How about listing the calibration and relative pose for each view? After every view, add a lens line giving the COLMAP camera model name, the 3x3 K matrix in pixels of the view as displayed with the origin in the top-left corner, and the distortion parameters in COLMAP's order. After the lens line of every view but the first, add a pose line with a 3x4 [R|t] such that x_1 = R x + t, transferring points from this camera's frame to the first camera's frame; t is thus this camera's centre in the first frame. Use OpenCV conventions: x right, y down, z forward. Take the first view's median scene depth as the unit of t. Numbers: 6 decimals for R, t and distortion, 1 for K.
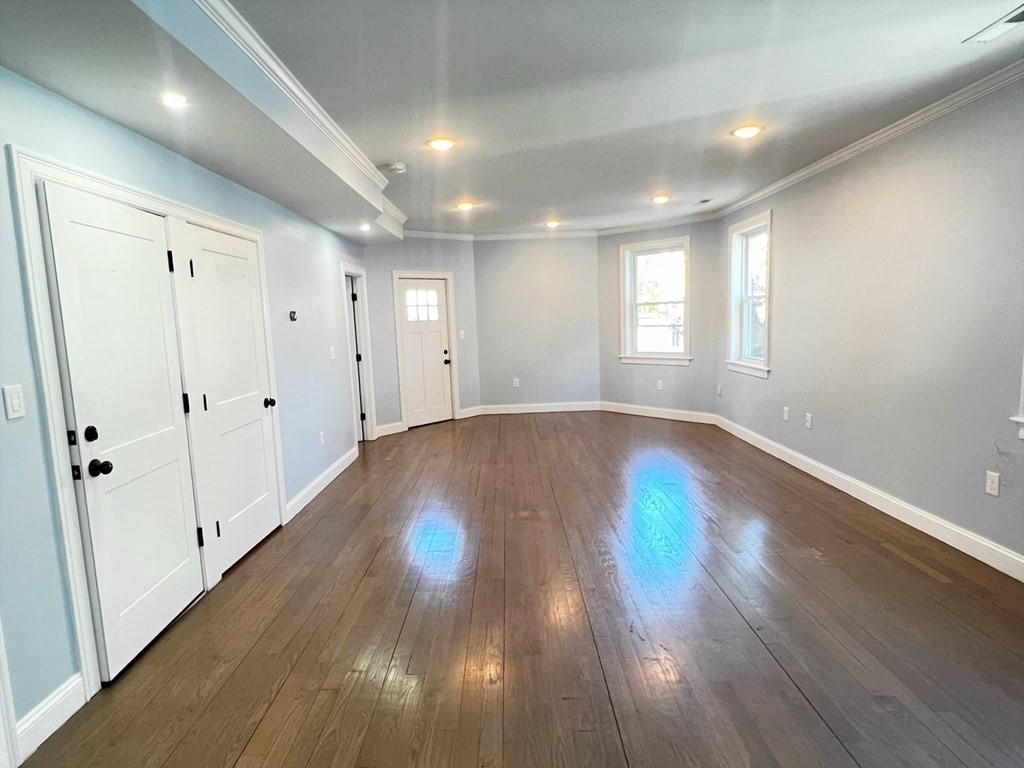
lens RADIAL K [[514.1, 0, 511.1], [0, 514.1, 378.2], [0, 0, 1]] dist [-0.001486, 0.000032]
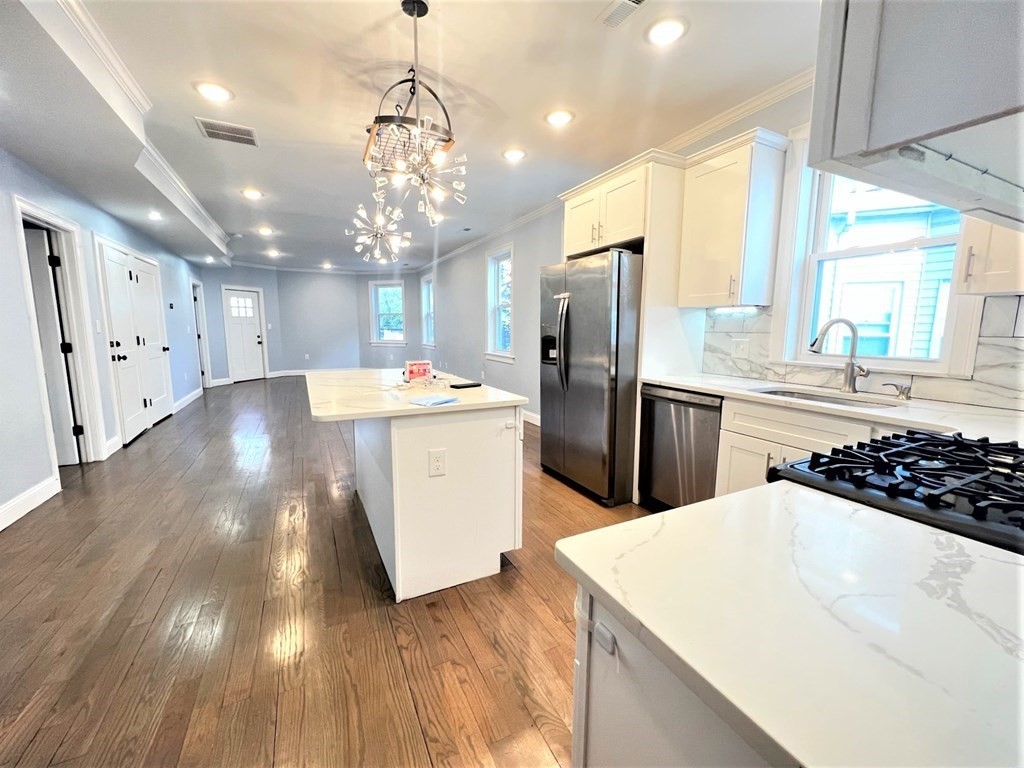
lens RADIAL K [[415.7, 0, 505.8], [0, 415.7, 387.3], [0, 0, 1]] dist [0.000561, -0.000059]
pose [[0.900489, -0.020449, 0.434398, 0.004001], [0.015512, 0.999769, 0.014908, 0.118698], [-0.434602, -0.006686, 0.900598, -0.620916]]
